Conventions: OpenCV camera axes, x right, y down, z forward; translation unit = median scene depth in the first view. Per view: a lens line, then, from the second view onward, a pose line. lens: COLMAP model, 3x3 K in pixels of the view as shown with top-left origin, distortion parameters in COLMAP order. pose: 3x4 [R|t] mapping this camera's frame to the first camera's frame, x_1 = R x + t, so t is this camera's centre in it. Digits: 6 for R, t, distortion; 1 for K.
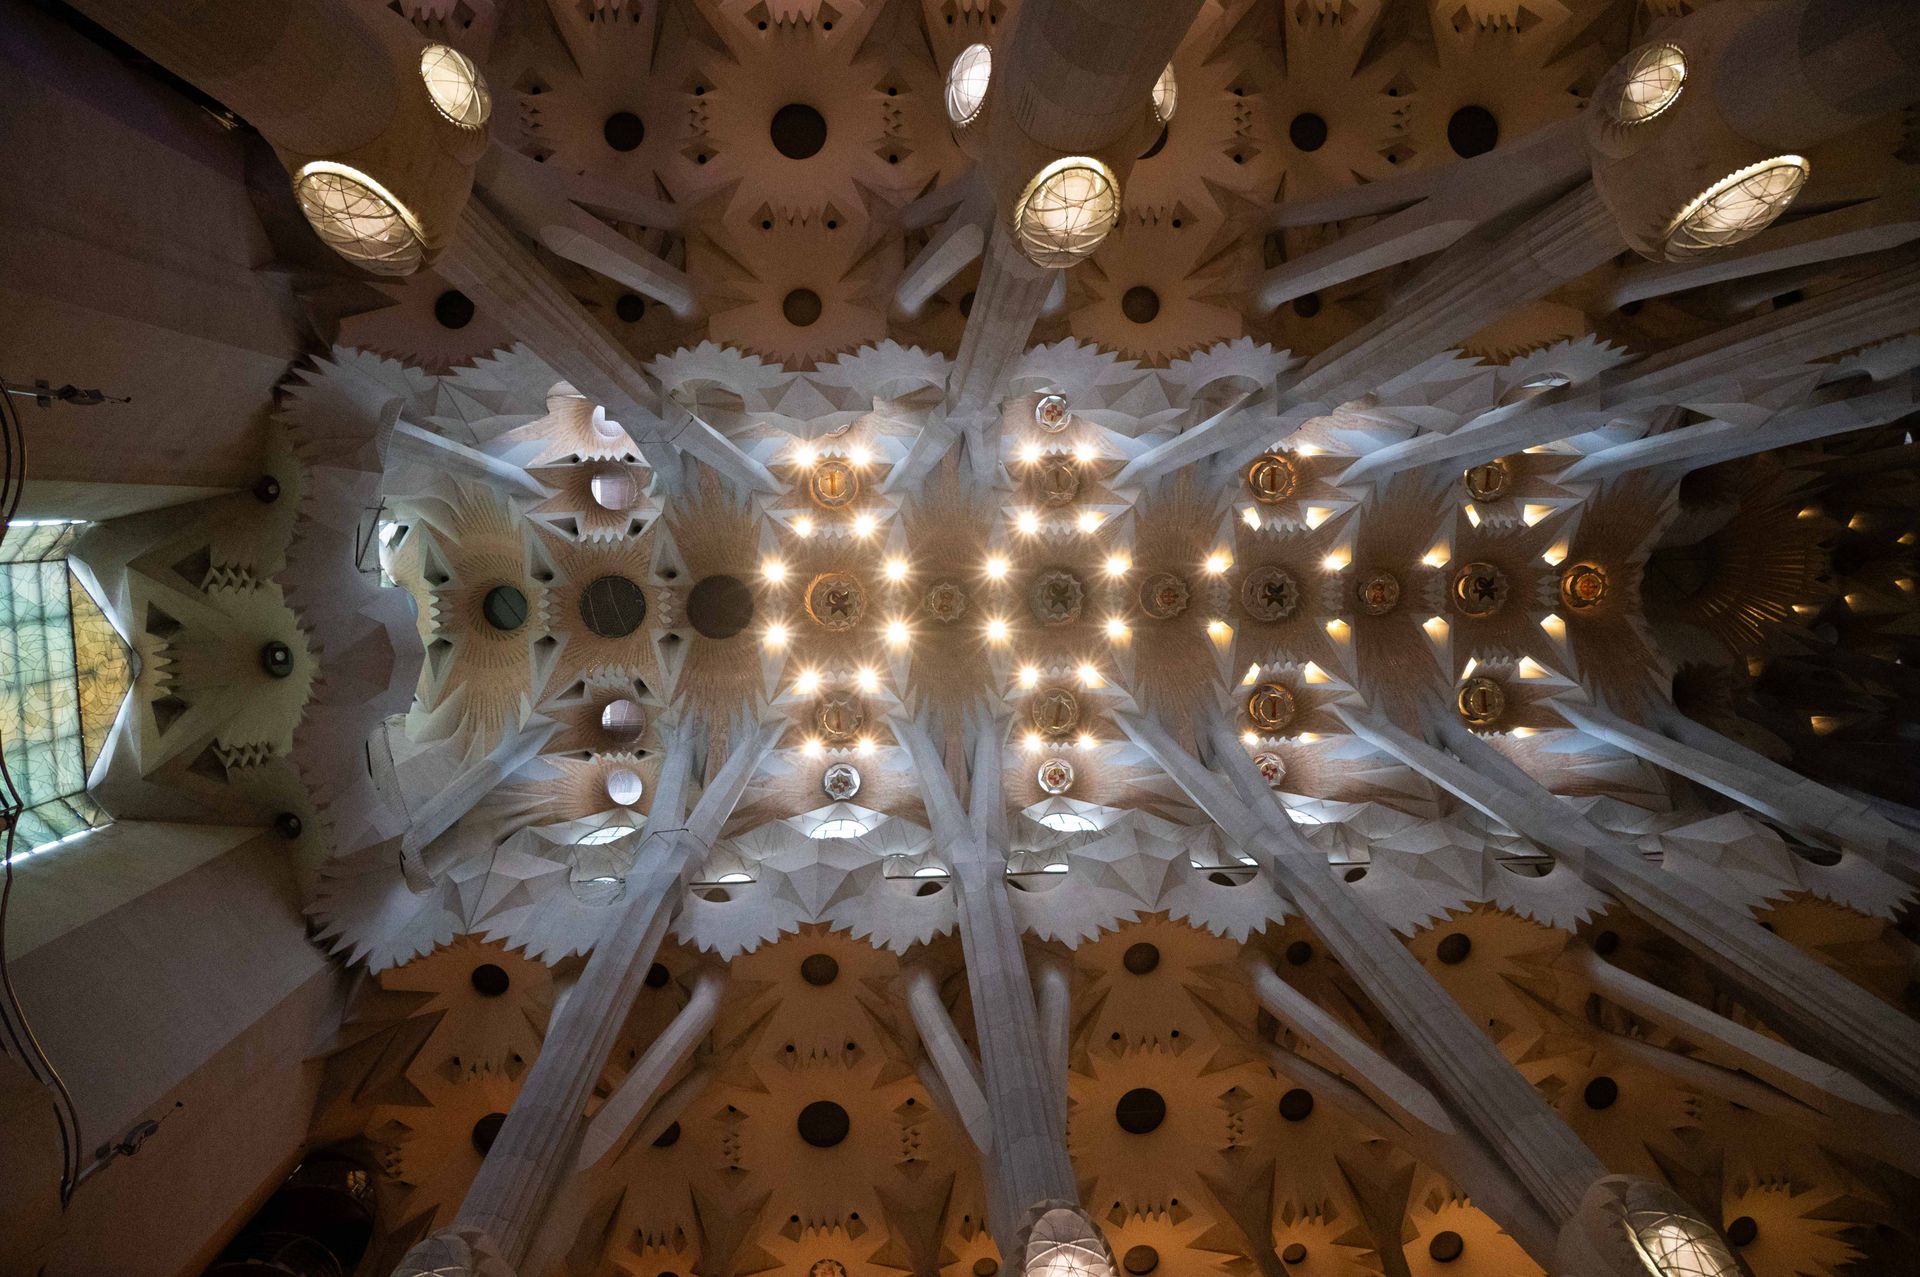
lens RADIAL K [[1274.4, 0, 940.8], [0, 1274.4, 632.9], [0, 0, 1]] dist [-0.016130, 0.002226]
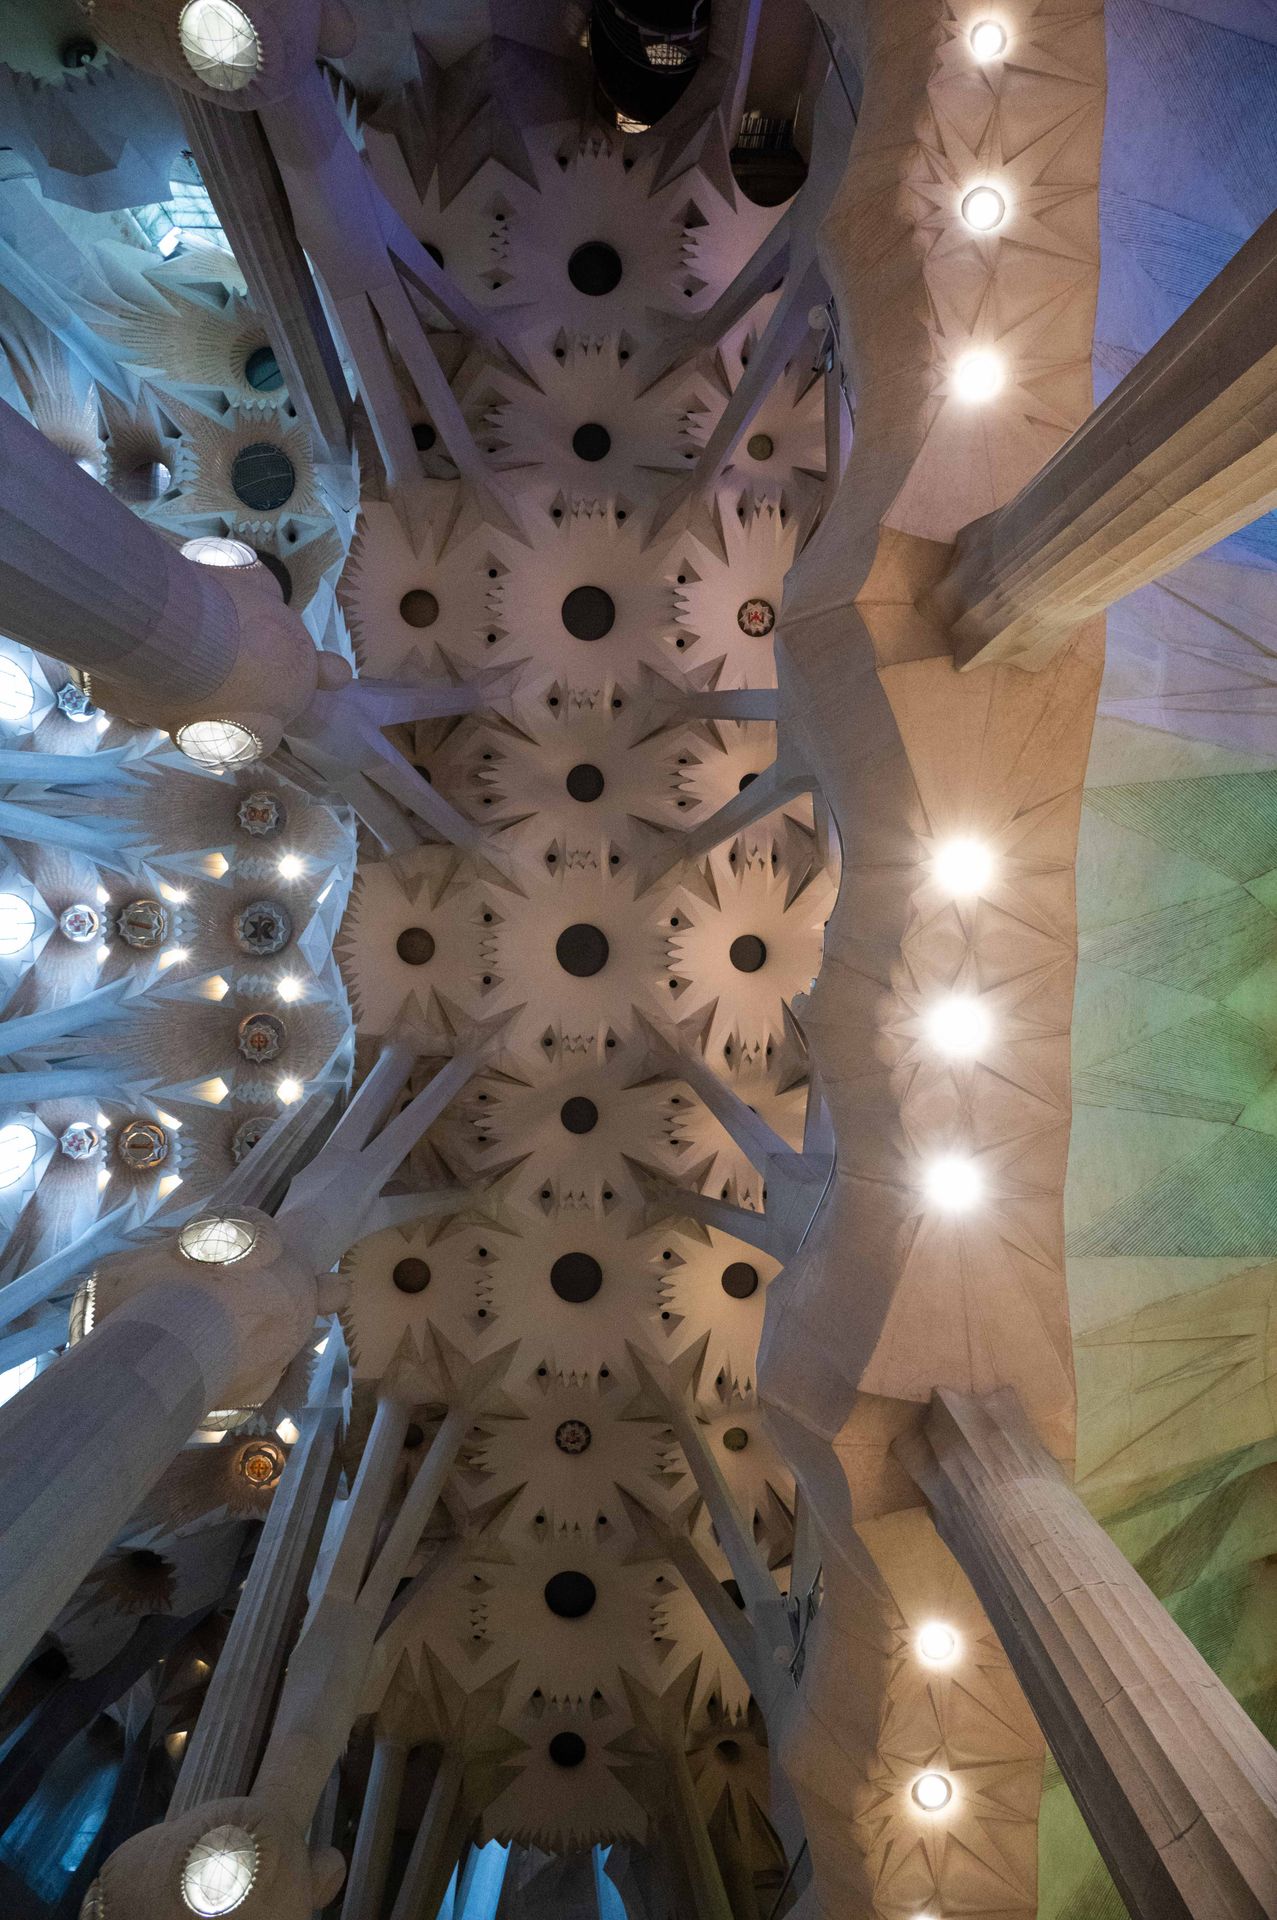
lens RADIAL K [[1274.4, 0, 640.1], [0, 1274.4, 954.8], [0, 0, 1]] dist [-0.016130, 0.002226]
pose [[-0.035677, 0.999363, 0.000044, 0.105827], [-0.992215, -0.035417, -0.119392, -0.211341], [-0.119314, -0.004303, 0.992847, -0.017174]]
